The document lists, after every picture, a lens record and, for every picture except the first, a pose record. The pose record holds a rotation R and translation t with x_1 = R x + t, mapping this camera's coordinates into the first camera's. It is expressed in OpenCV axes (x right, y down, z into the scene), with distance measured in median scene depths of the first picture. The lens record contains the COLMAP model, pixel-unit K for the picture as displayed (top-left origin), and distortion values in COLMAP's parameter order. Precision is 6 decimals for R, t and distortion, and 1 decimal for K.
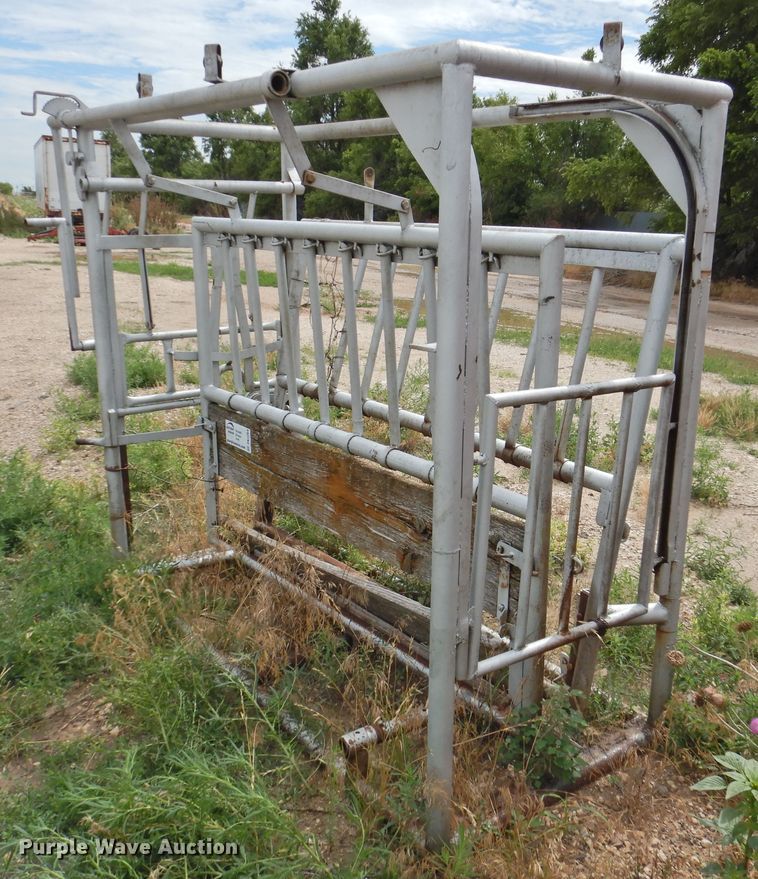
lens RADIAL K [[907.5, 0, 380.1], [0, 907.5, 447.7], [0, 0, 1]] dist [0.007826, 0.002436]
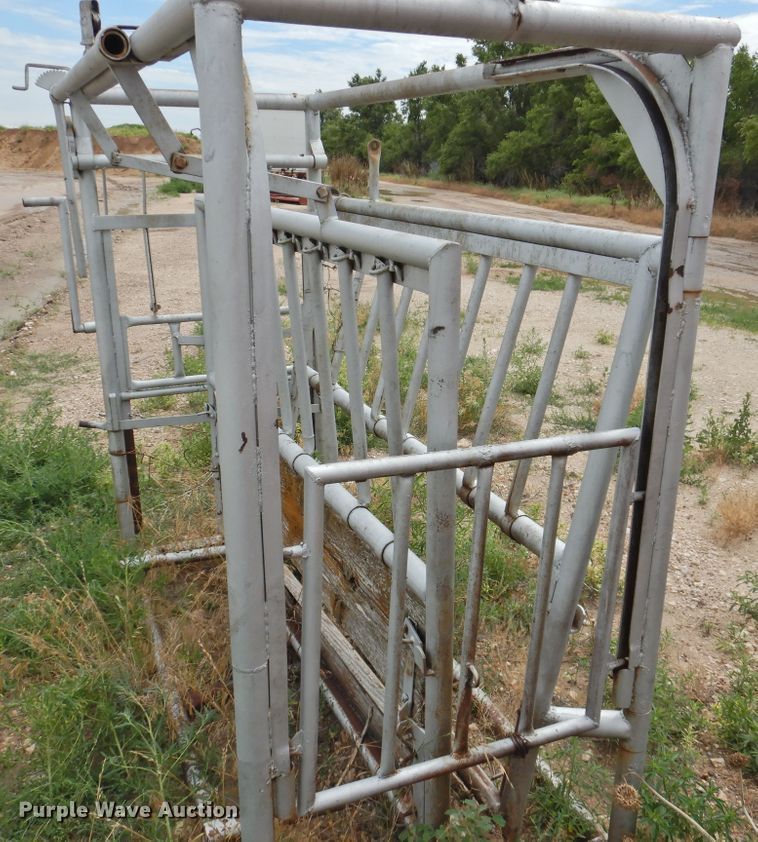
lens RADIAL K [[809.0, 0, 379.0], [0, 809.0, 421.0], [0, 0, 1]] dist [0.006079, 0.008110]
pose [[0.970823, 0.067196, -0.230191, 0.214385], [-0.055604, 0.996854, 0.056491, -0.089949], [0.233263, -0.042043, 0.971505, 0.251762]]
